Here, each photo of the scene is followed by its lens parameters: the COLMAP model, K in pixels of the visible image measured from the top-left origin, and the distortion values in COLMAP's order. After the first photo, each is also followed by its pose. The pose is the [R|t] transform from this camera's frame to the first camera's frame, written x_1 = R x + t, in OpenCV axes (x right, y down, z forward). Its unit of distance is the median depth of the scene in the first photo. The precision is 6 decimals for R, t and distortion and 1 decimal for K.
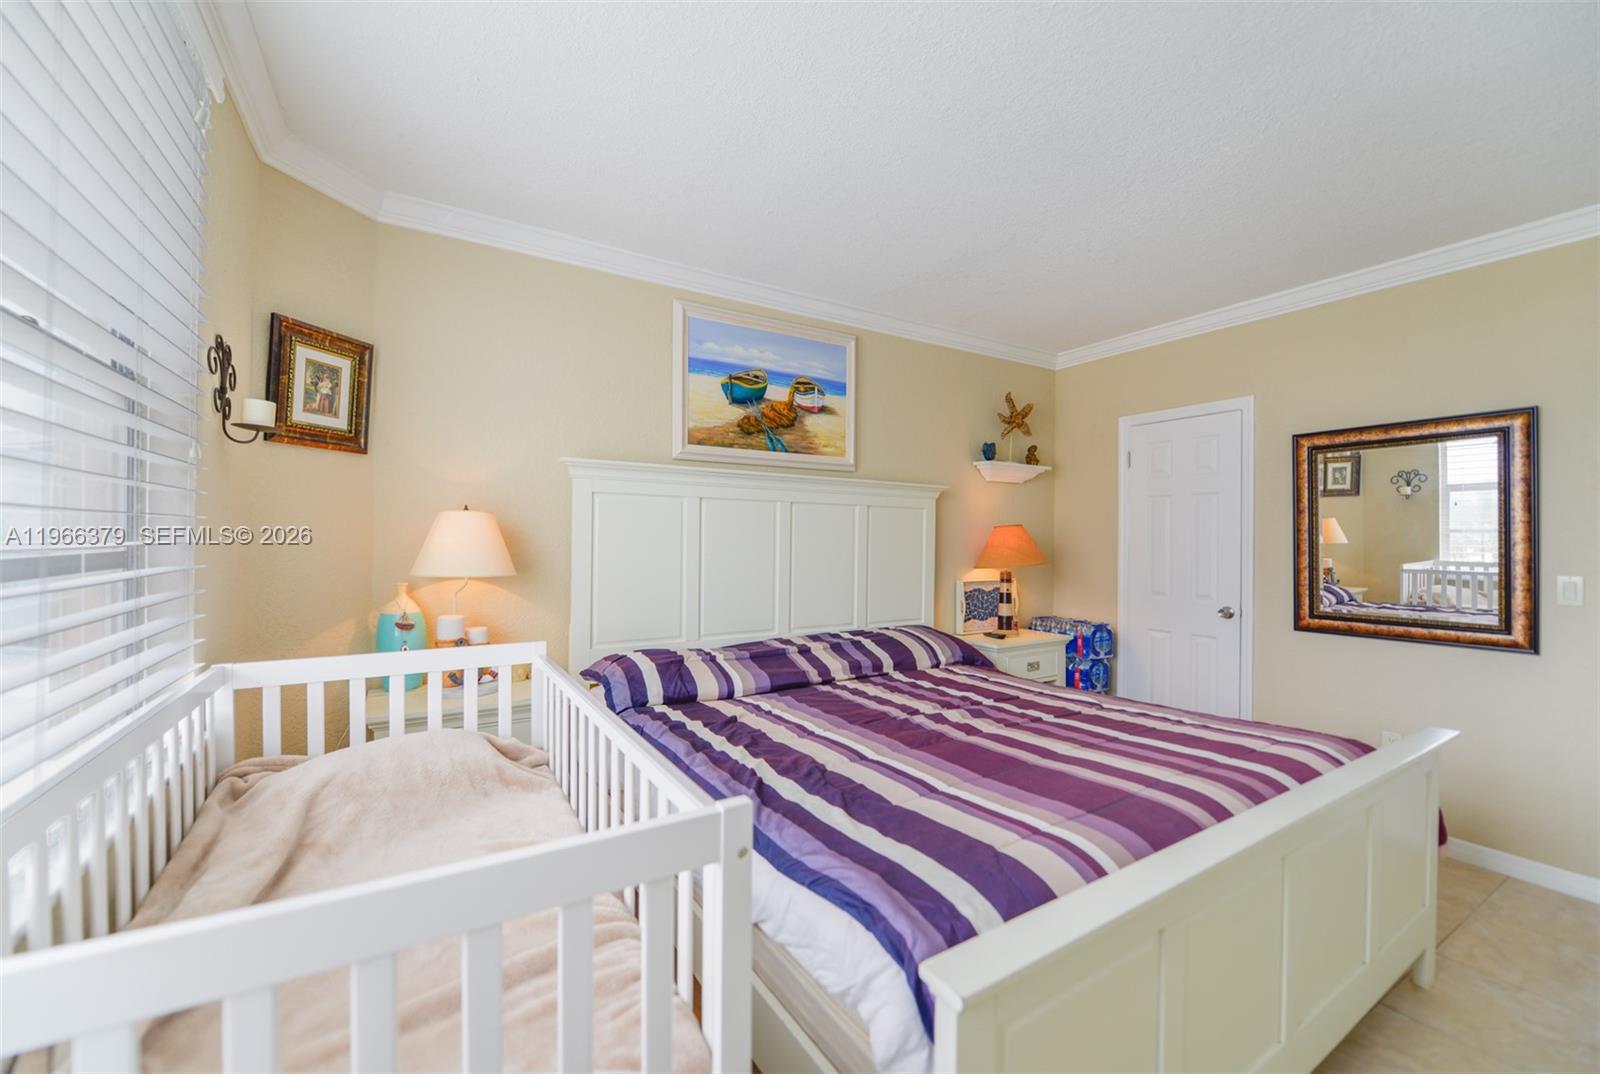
lens RADIAL K [[639.9, 0, 800.7], [0, 639.9, 540.6], [0, 0, 1]] dist [0.003995, -0.002563]
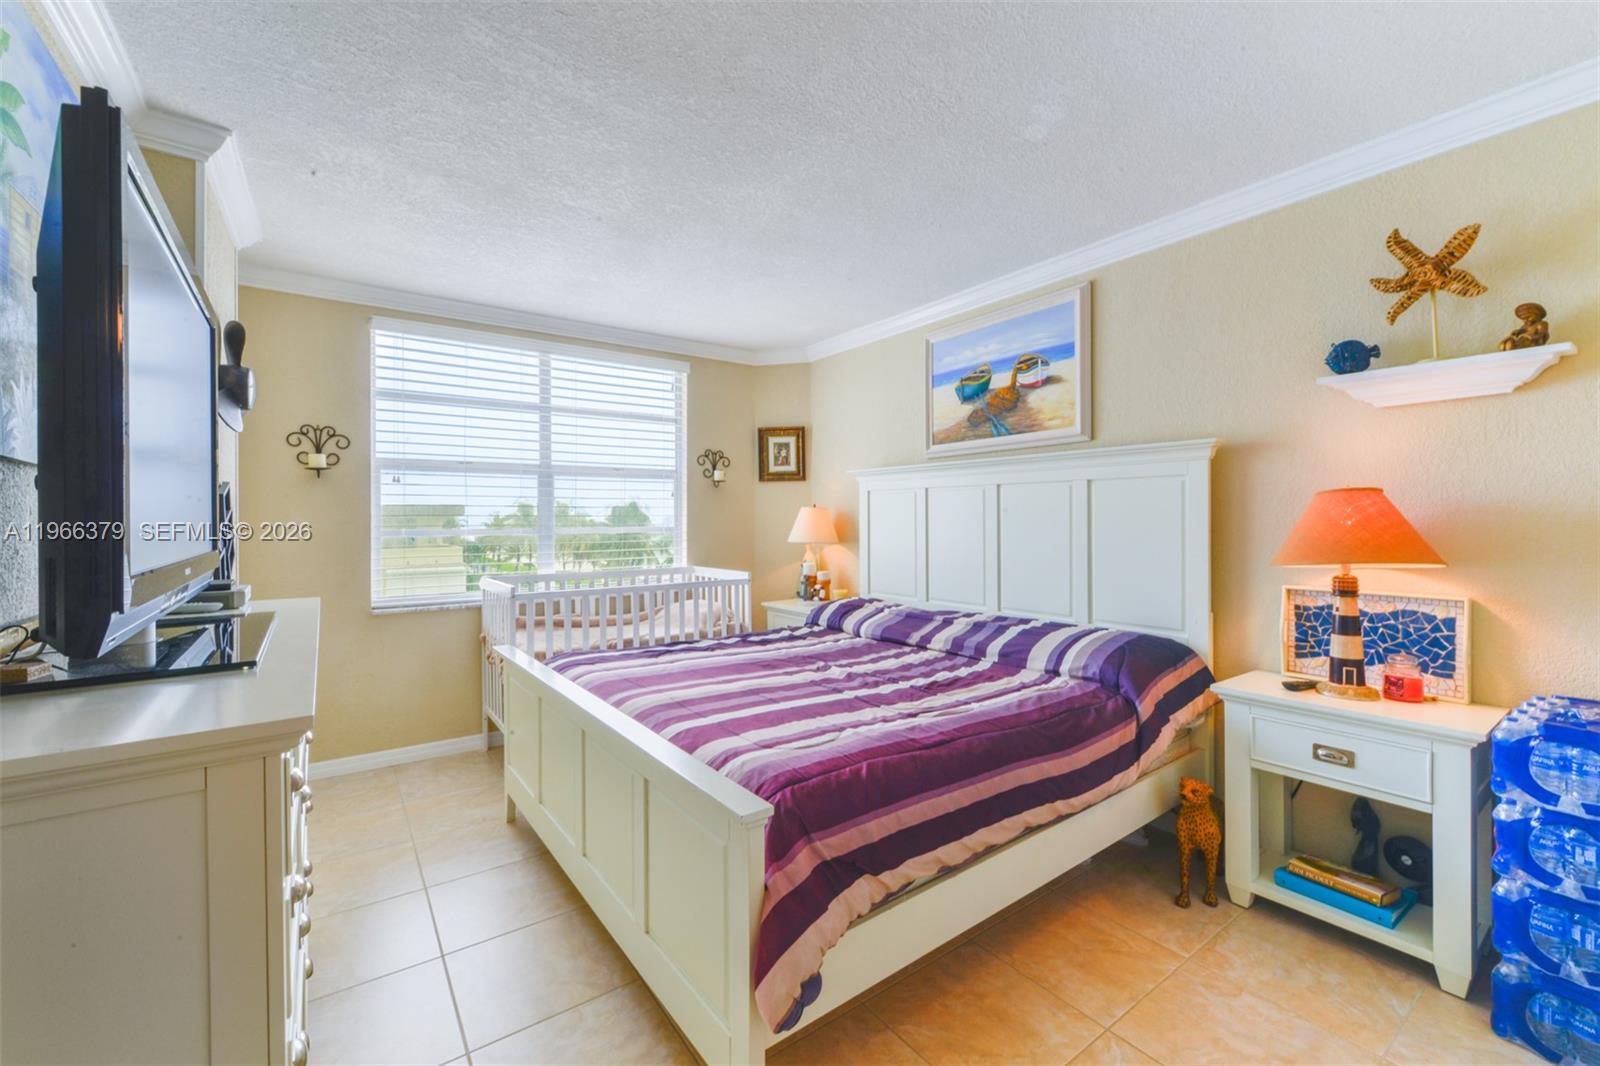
lens RADIAL K [[639.9, 0, 795.1], [0, 639.9, 528.0], [0, 0, 1]] dist [0.003995, -0.002563]
pose [[0.084856, 0.002213, -0.996391, 0.971978], [-0.000928, 0.999997, 0.002142, 0.007842], [0.996393, 0.000743, 0.084858, 0.579451]]
